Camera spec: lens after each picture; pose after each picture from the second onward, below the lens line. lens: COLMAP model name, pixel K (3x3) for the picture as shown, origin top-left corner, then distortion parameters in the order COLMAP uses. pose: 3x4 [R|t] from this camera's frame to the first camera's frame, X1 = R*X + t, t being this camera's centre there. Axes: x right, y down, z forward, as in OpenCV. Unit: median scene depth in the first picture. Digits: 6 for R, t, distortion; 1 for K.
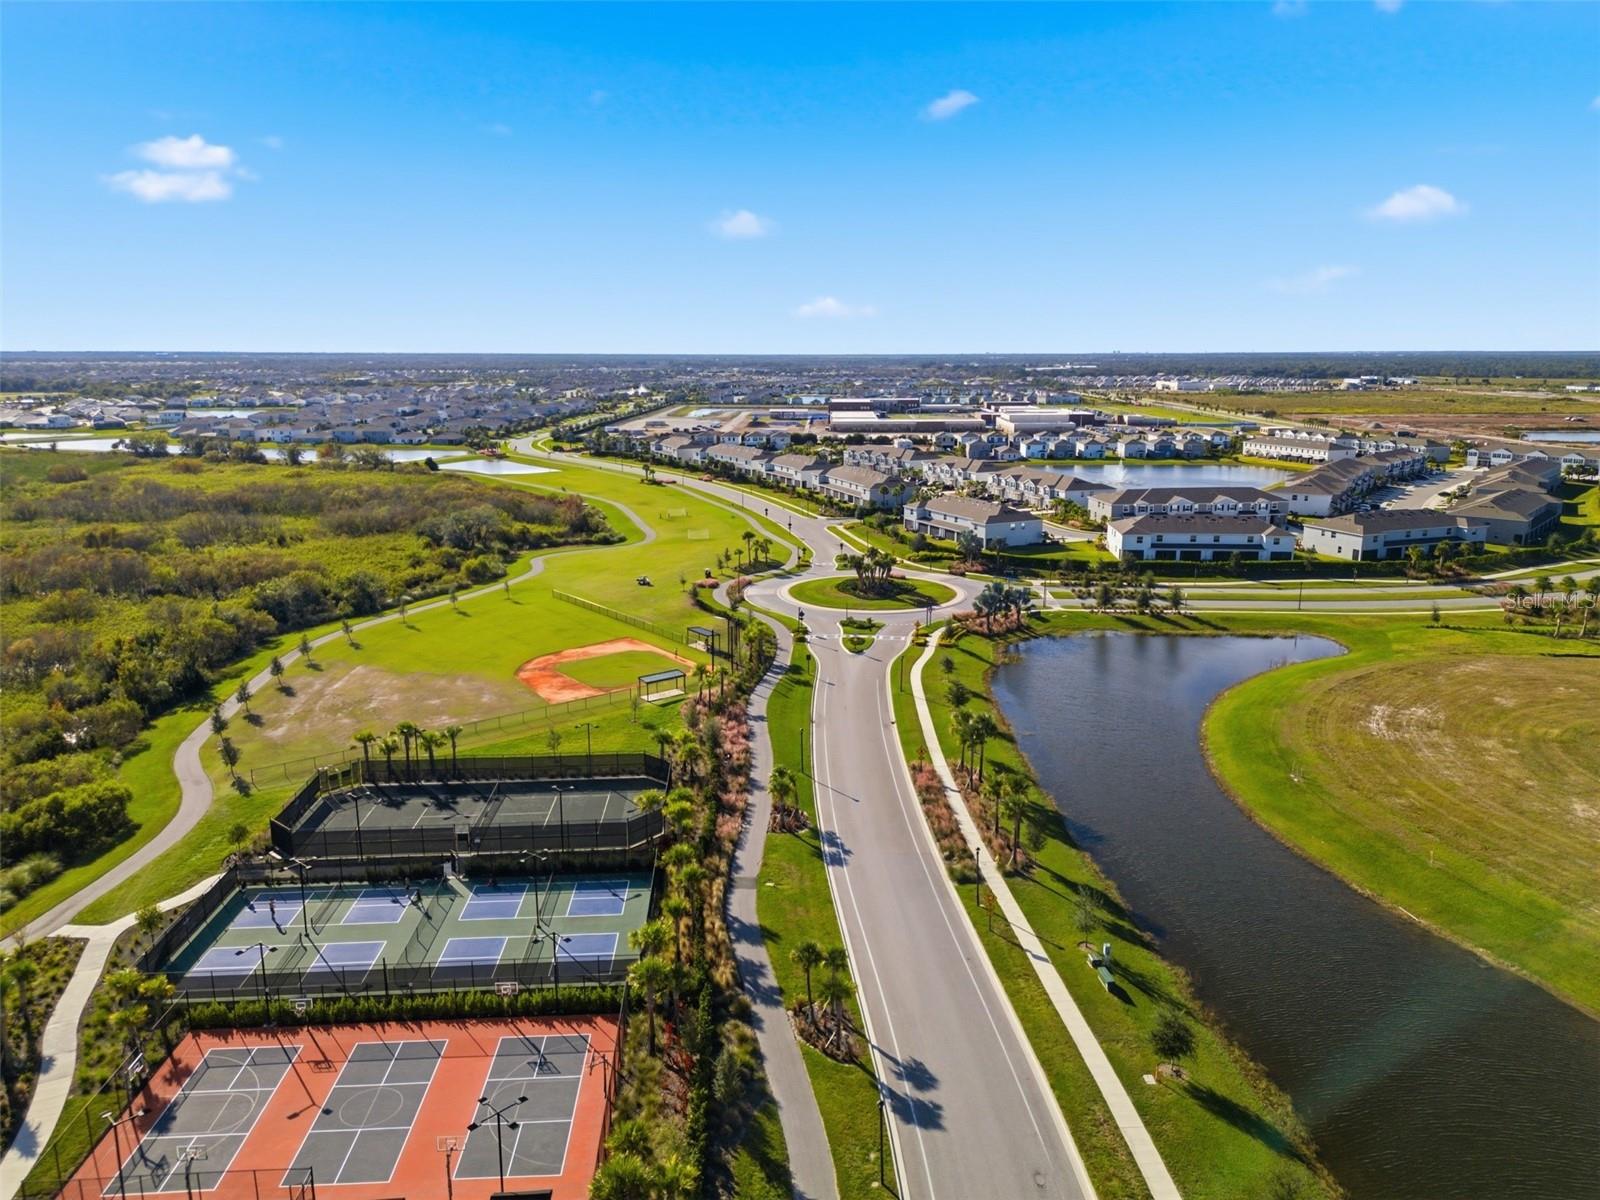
lens RADIAL K [[1118.1, 0, 797.3], [0, 1118.1, 592.4], [0, 0, 1]] dist [0.069671, -0.060821]
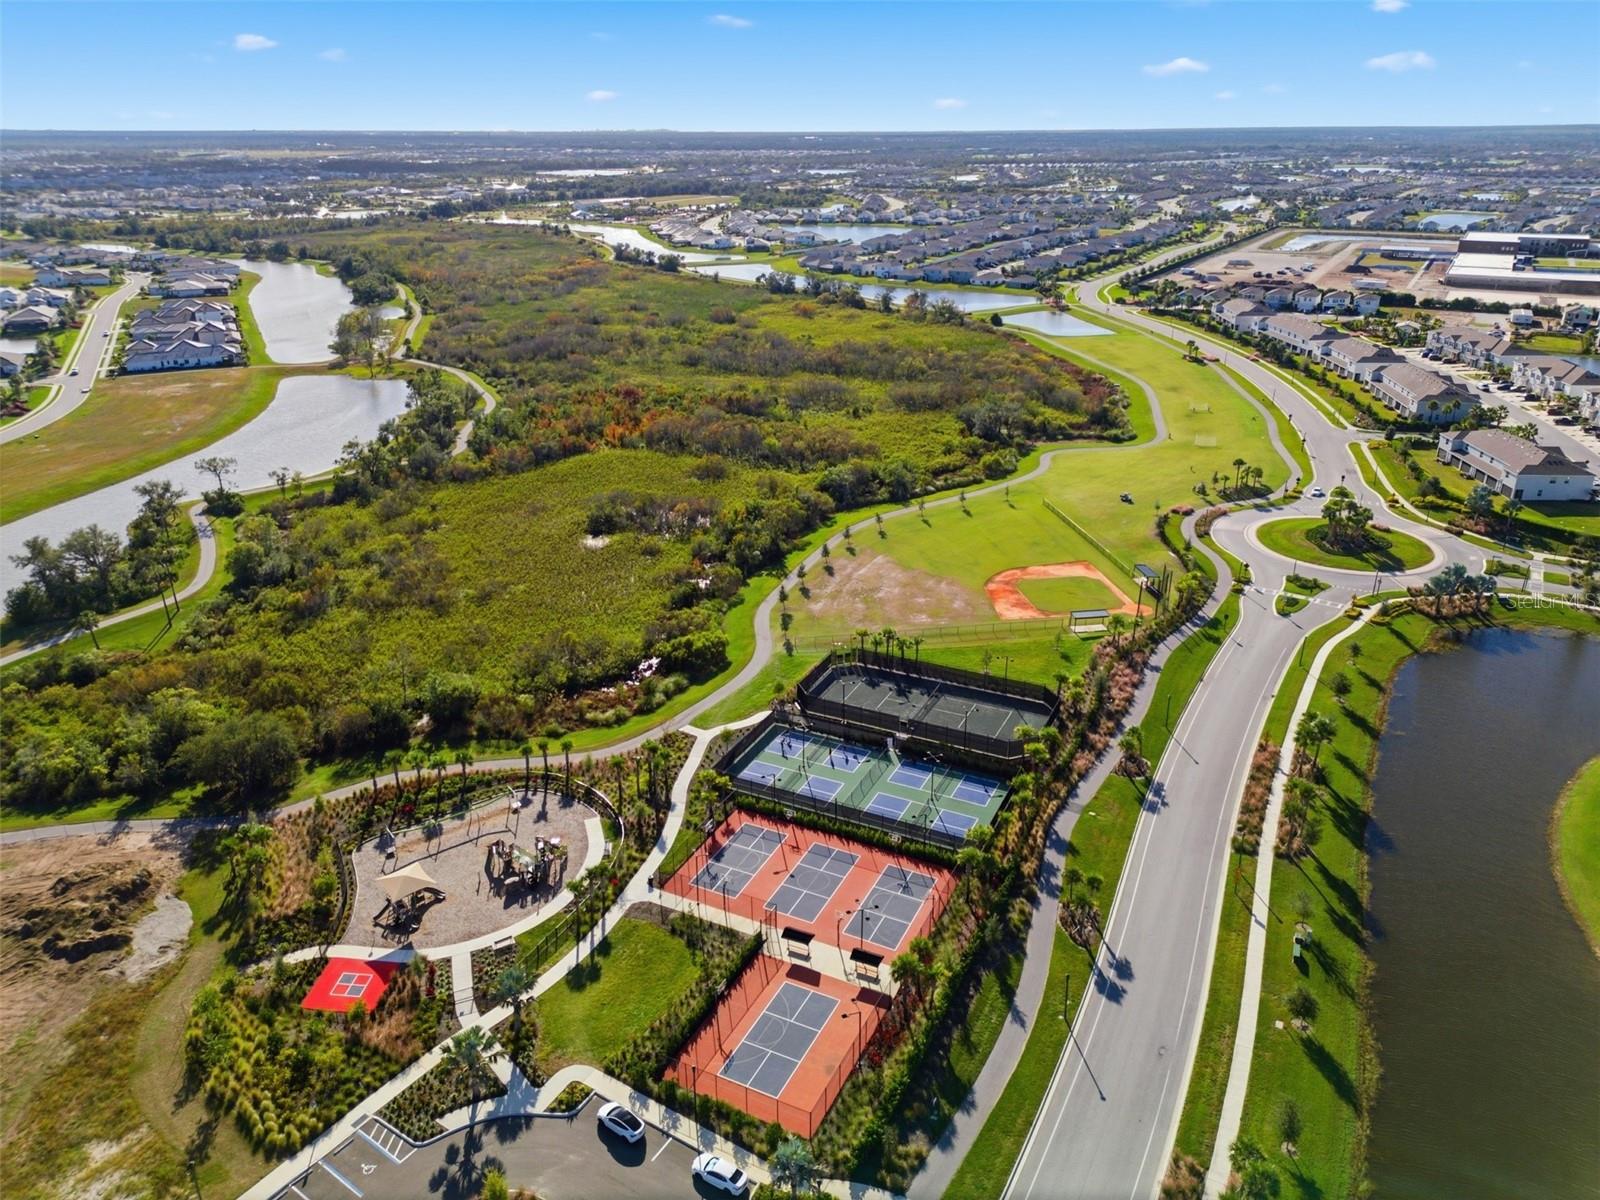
lens RADIAL K [[1118.1, 0, 798.2], [0, 1118.1, 594.3], [0, 0, 1]] dist [0.069671, -0.060821]
pose [[0.872412, 0.186020, -0.451988, 0.175242], [-0.100729, 0.973321, 0.206156, -0.192044], [0.478279, -0.134324, 0.867875, -0.272969]]
